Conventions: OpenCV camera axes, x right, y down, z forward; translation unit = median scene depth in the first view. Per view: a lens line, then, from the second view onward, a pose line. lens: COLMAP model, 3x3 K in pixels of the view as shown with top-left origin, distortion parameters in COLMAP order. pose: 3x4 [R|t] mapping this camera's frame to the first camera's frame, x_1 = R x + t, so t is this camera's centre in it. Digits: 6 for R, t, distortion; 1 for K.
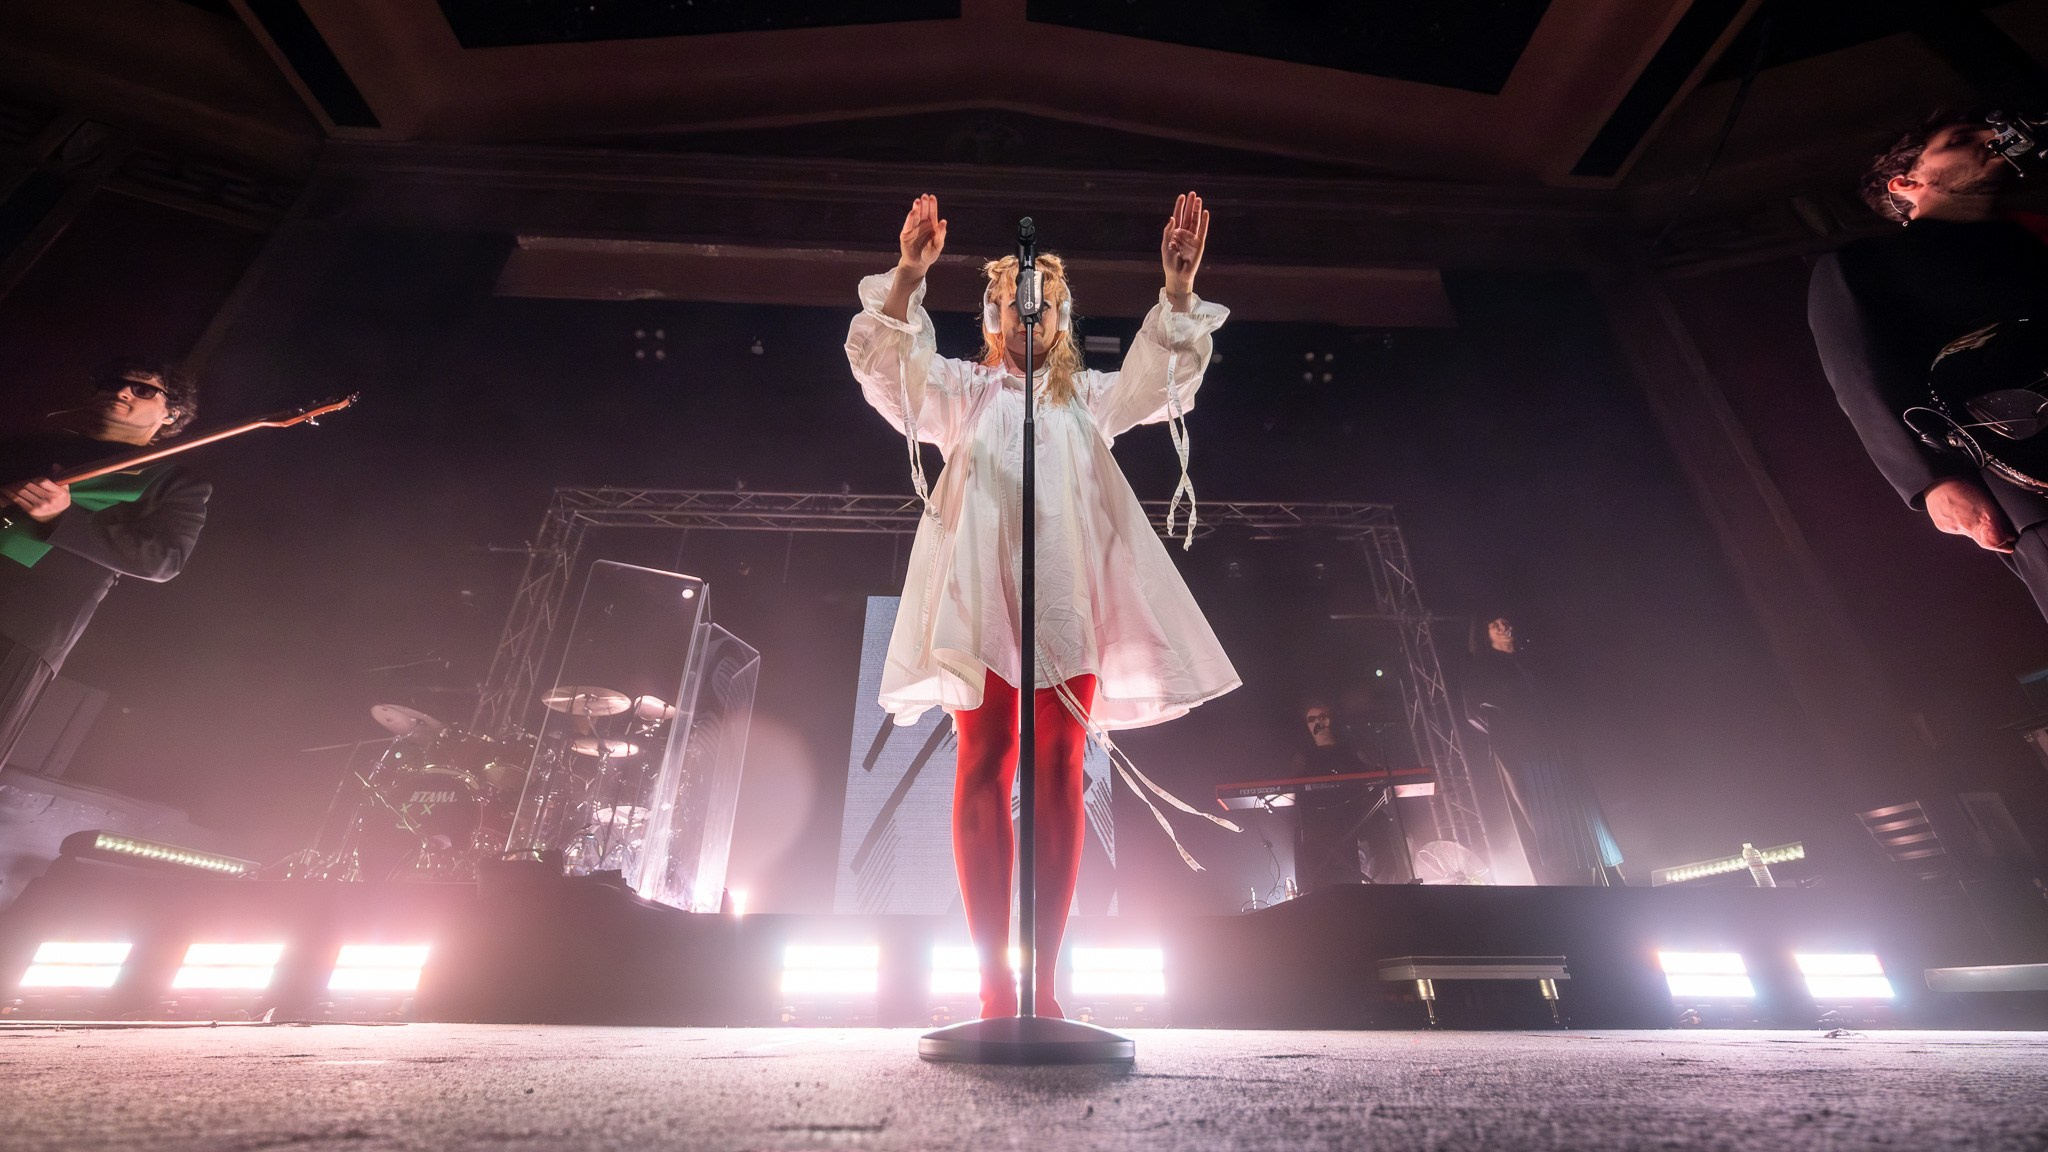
lens RADIAL K [[802.0, 0, 1050.9], [0, 802.0, 519.2], [0, 0, 1]] dist [-0.004619, 0.000901]
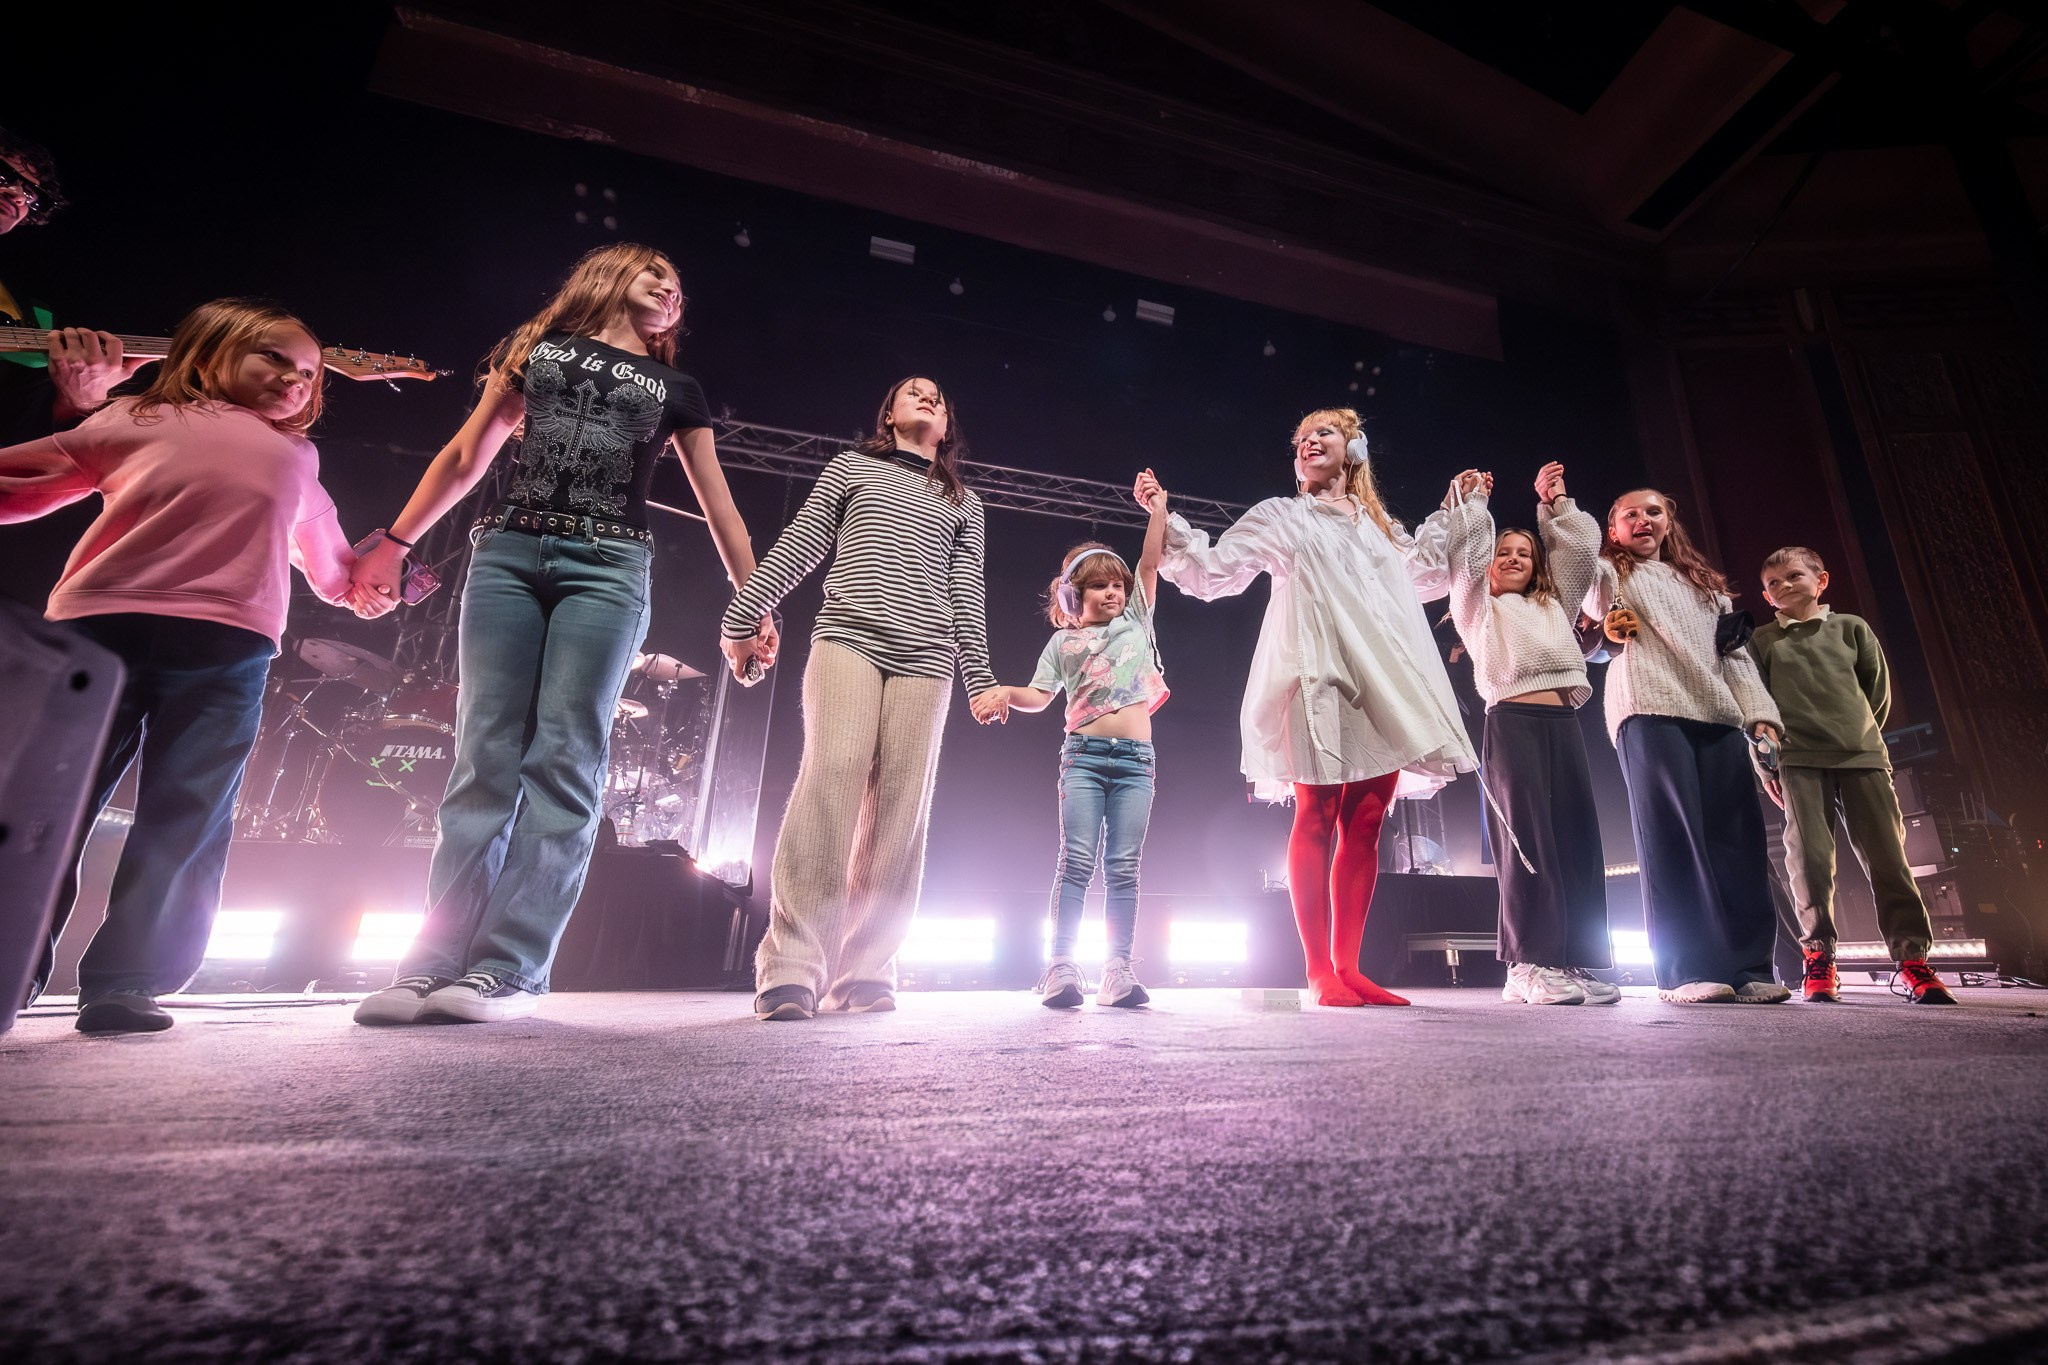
lens RADIAL K [[863.2, 0, 1090.7], [0, 863.2, 672.8], [0, 0, 1]] dist [-0.002516, -0.001382]
pose [[0.966448, 0.079616, 0.244211, -0.228166], [-0.129744, 0.971858, 0.196616, -0.004654], [-0.221685, -0.221704, 0.949581, -0.005268]]
